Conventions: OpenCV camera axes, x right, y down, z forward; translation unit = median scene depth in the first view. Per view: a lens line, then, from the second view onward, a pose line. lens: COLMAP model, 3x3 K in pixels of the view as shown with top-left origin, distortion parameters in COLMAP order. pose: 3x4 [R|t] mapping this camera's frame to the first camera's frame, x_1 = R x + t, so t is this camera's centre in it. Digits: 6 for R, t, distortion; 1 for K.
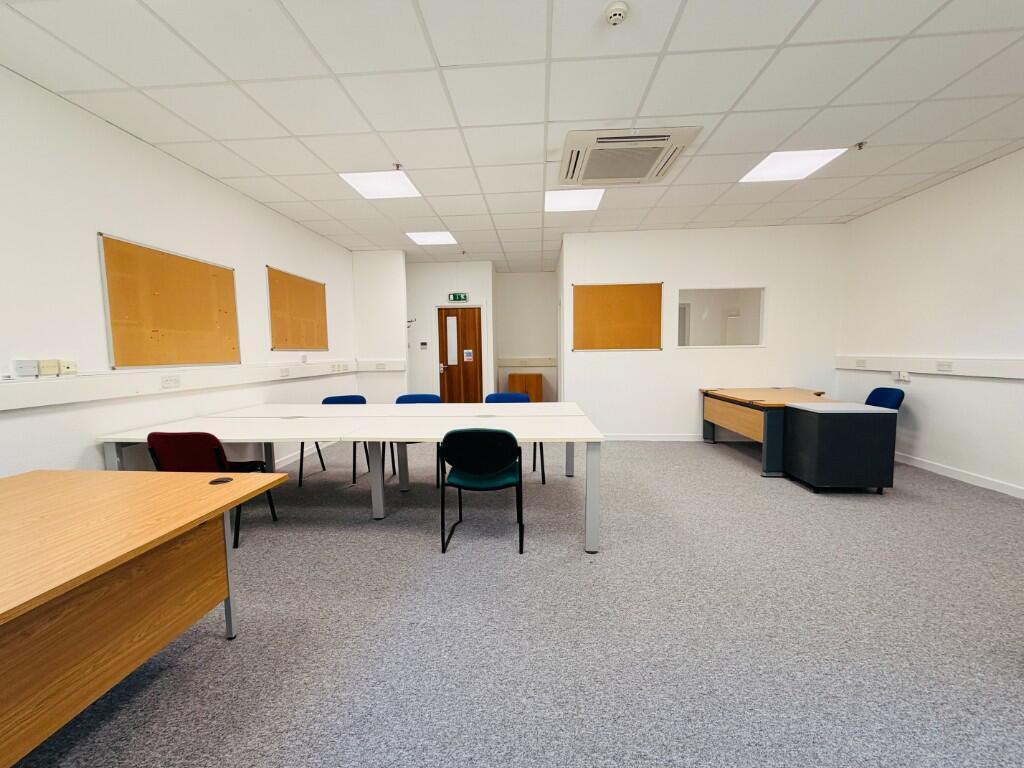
lens RADIAL K [[408.3, 0, 509.0], [0, 408.3, 383.9], [0, 0, 1]] dist [0.000655, -0.000173]
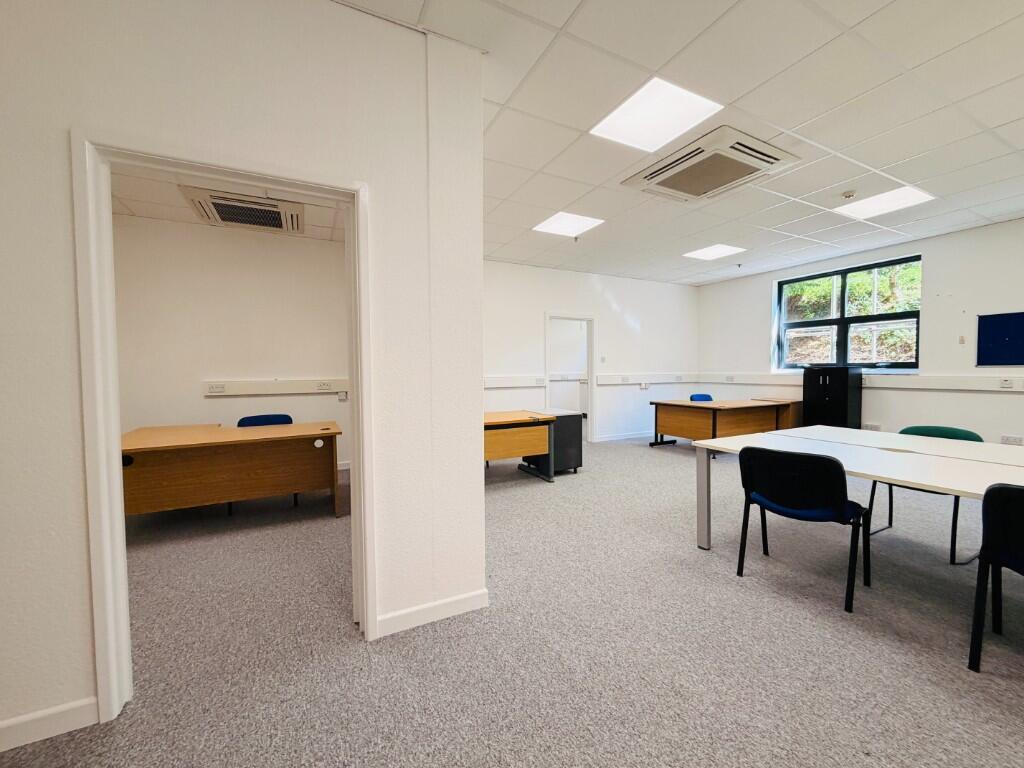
lens RADIAL K [[408.3, 0, 509.0], [0, 408.3, 383.9], [0, 0, 1]] dist [0.000655, -0.000173]
pose [[-0.514514, -0.013499, 0.857376, -0.278139], [0.082248, 0.994489, 0.065015, -0.125730], [-0.853528, 0.103968, -0.510568, 1.652349]]
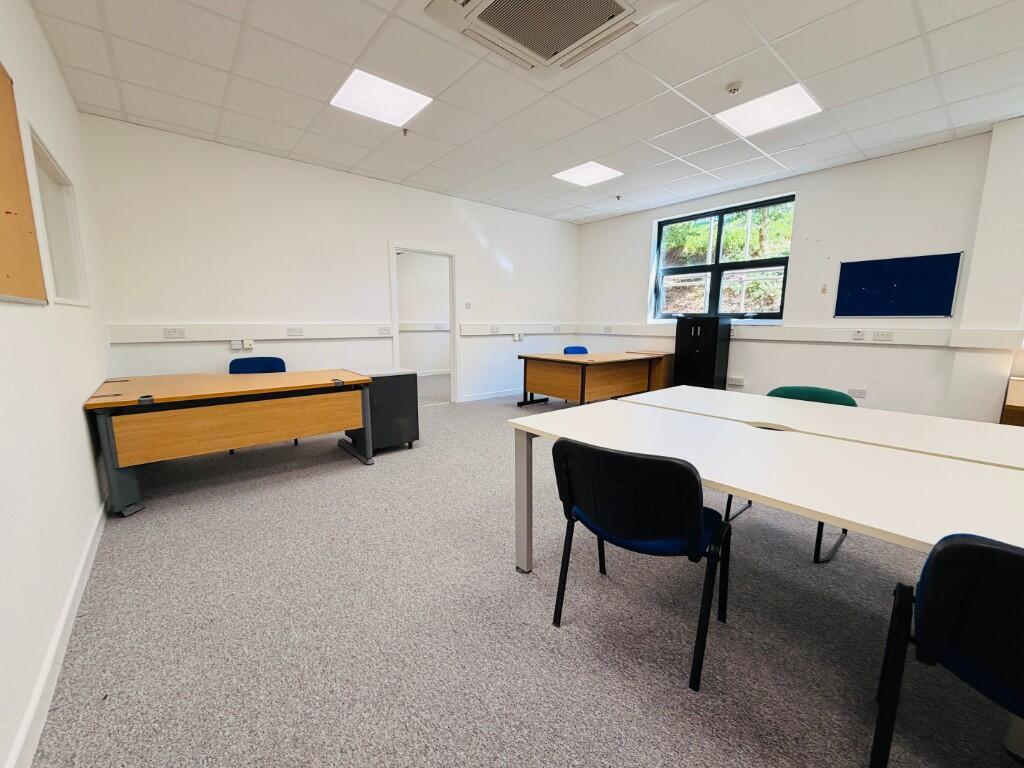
lens RADIAL K [[408.3, 0, 509.0], [0, 408.3, 383.9], [0, 0, 1]] dist [0.000655, -0.000173]
pose [[-0.690958, -0.100936, 0.715814, -0.167421], [0.061864, 0.978315, 0.197666, -0.087226], [-0.720243, 0.180862, -0.669730, 1.334581]]
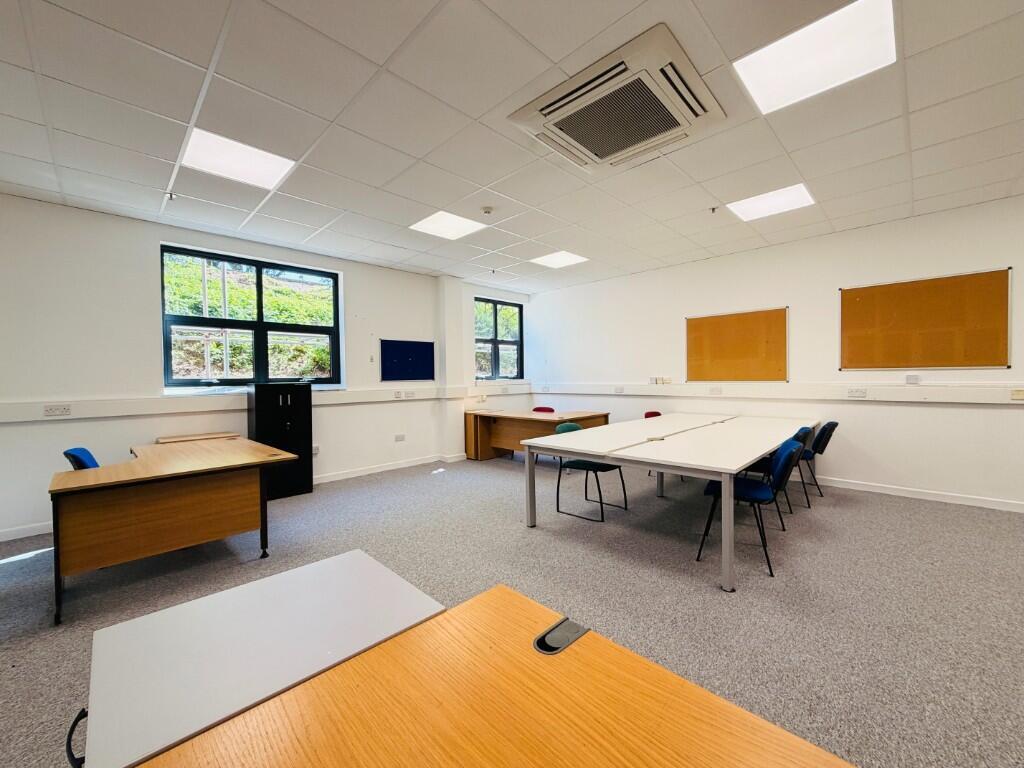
lens RADIAL K [[408.3, 0, 509.0], [0, 408.3, 383.9], [0, 0, 1]] dist [0.000655, -0.000173]
pose [[-0.654372, 0.036120, -0.755309, 0.816806], [-0.037553, 0.996074, 0.080168, -0.110297], [0.755239, 0.080824, -0.650447, 1.154367]]
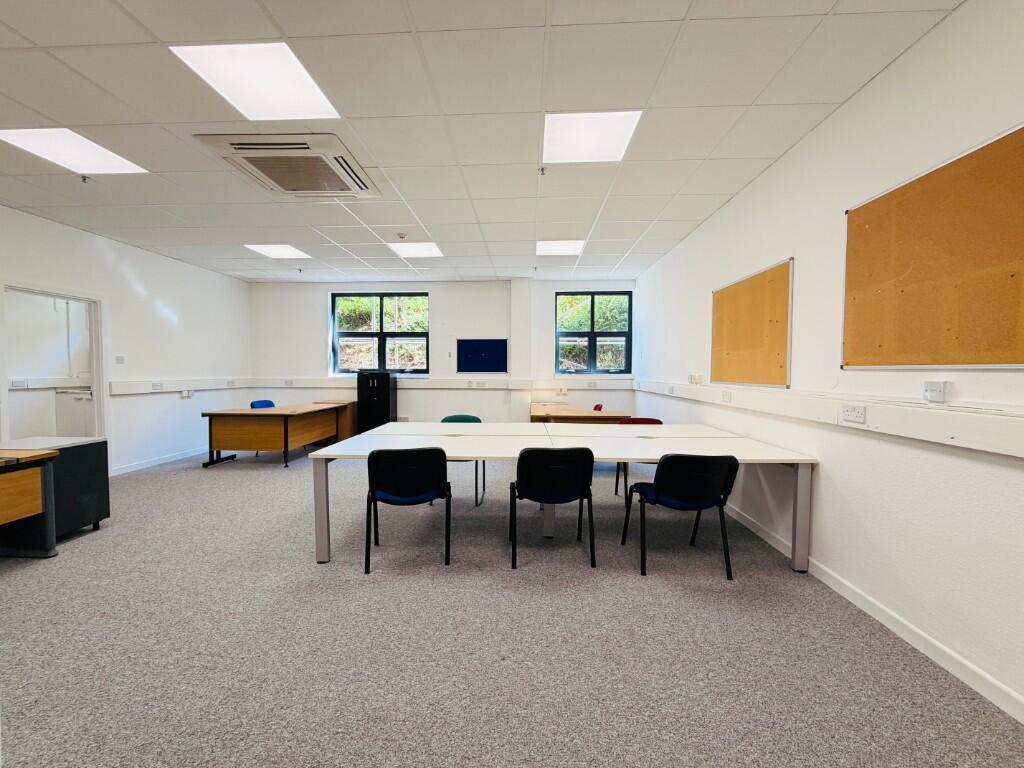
lens RADIAL K [[408.3, 0, 509.0], [0, 408.3, 383.9], [0, 0, 1]] dist [0.000655, -0.000173]
pose [[-0.999657, 0.011017, -0.023756, -0.146454], [0.008260, 0.993543, 0.113159, -0.140310], [0.024849, 0.112923, -0.993293, 1.686757]]
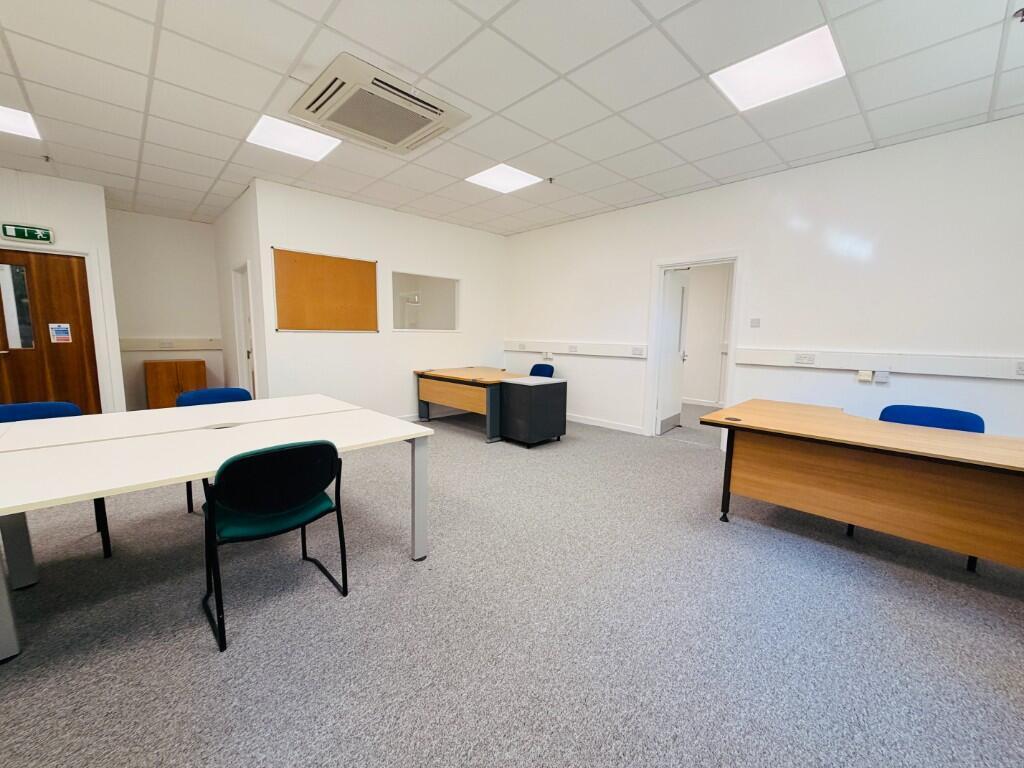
lens RADIAL K [[408.3, 0, 509.0], [0, 408.3, 383.9], [0, 0, 1]] dist [0.000655, -0.000173]
pose [[0.673518, -0.067834, 0.736052, -0.191718], [0.036227, 0.997613, 0.058790, -0.010088], [-0.738283, -0.012931, 0.674367, 0.164741]]
